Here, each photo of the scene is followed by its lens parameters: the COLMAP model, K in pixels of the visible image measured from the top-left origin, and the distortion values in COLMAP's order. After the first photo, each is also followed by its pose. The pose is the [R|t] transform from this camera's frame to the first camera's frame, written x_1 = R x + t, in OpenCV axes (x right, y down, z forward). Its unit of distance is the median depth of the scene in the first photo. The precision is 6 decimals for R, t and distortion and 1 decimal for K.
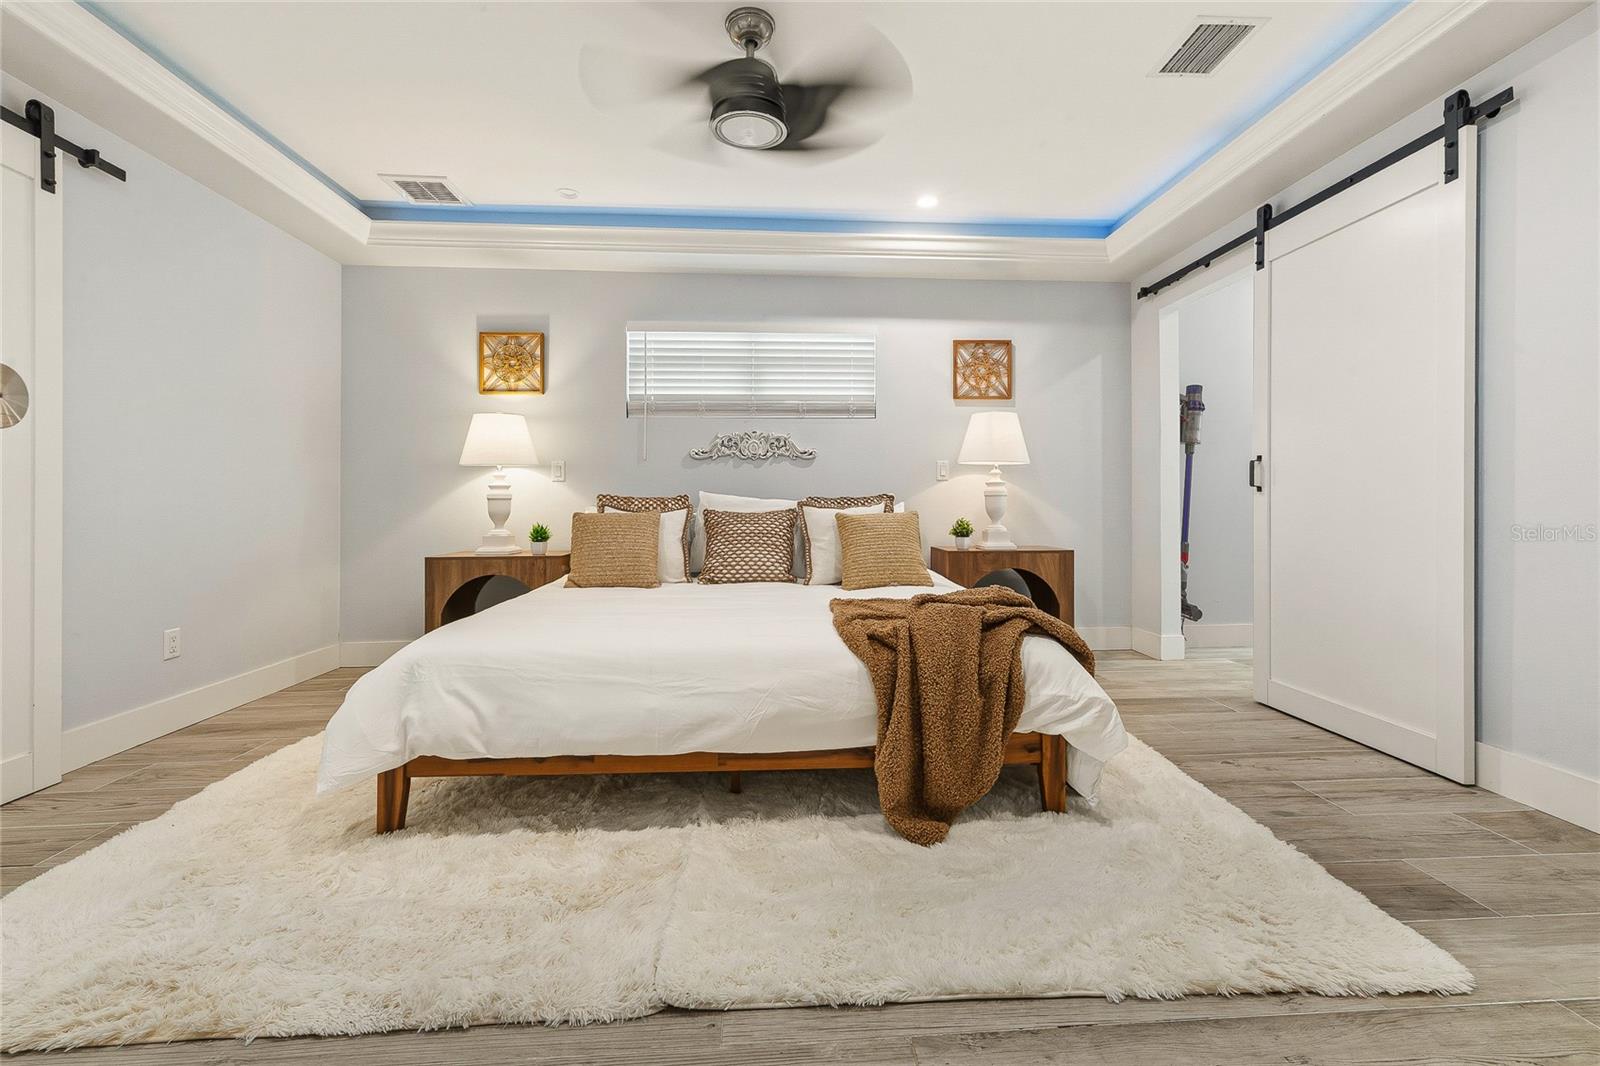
lens RADIAL K [[651.6, 0, 801.6], [0, 651.6, 501.3], [0, 0, 1]] dist [0.001906, 0.000392]
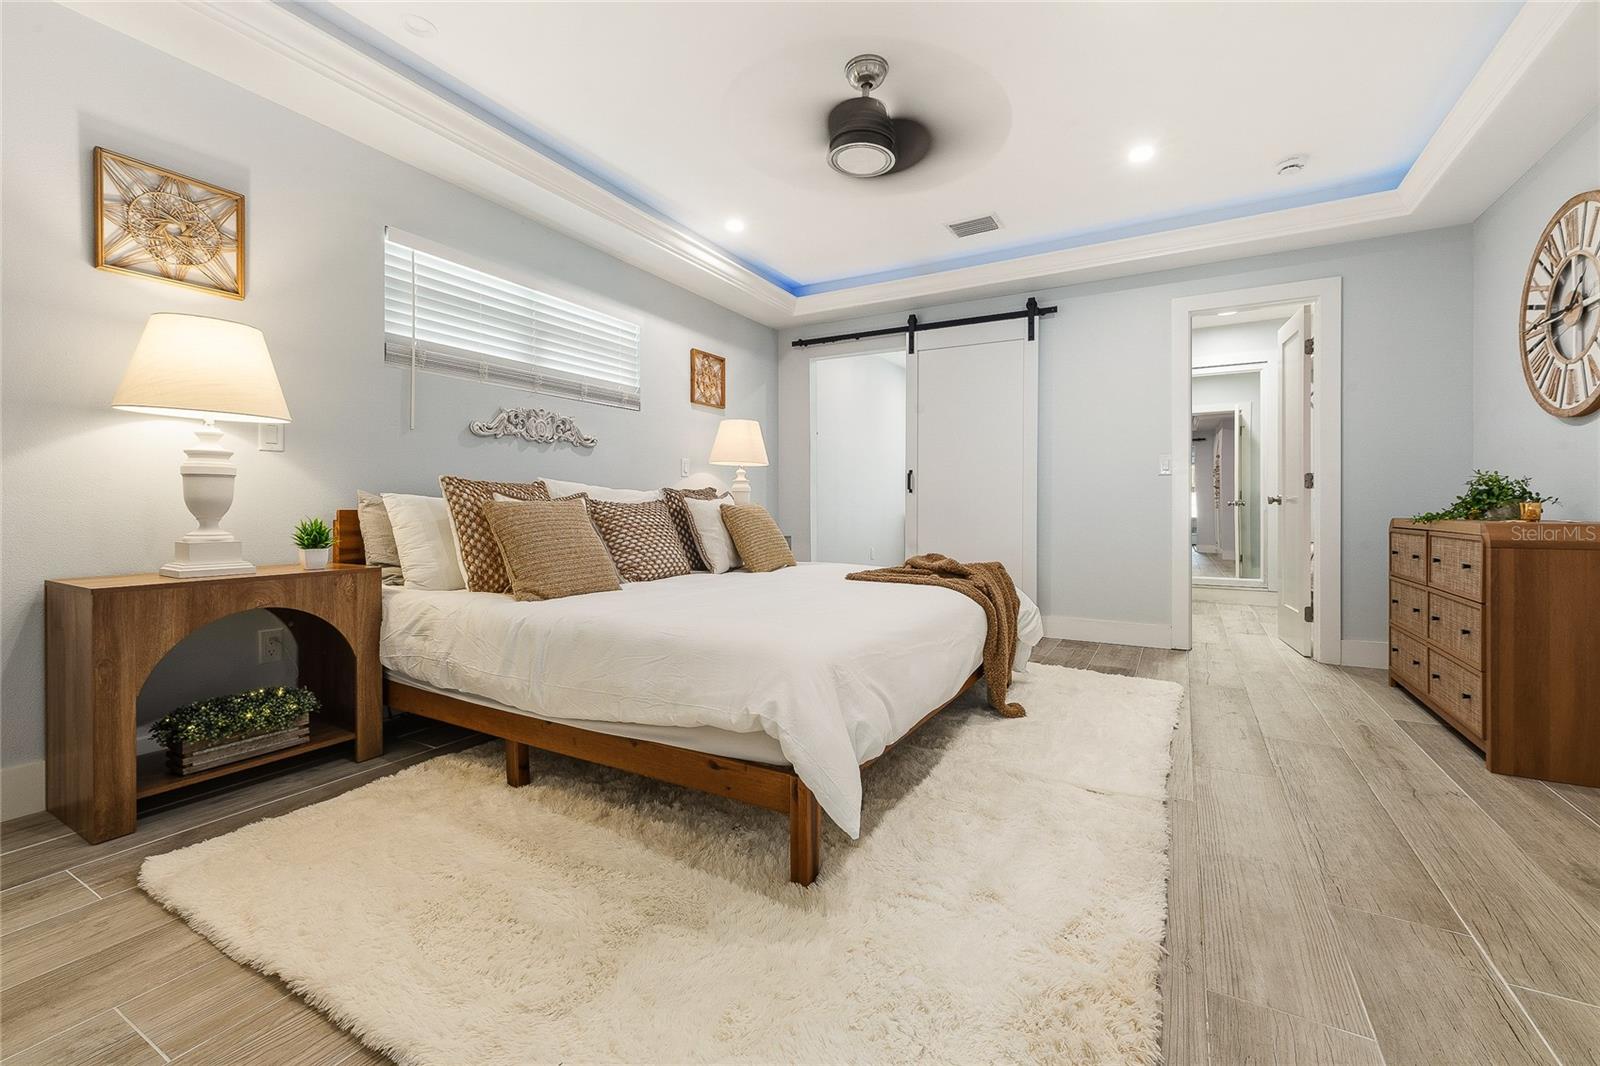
lens RADIAL K [[651.6, 0, 807.9], [0, 651.6, 505.6], [0, 0, 1]] dist [0.001906, 0.000392]
pose [[0.554854, 0.006440, 0.831923, -0.597271], [-0.005824, 0.999976, -0.003857, 0.019501], [-0.831928, -0.002705, 0.554877, 0.249852]]
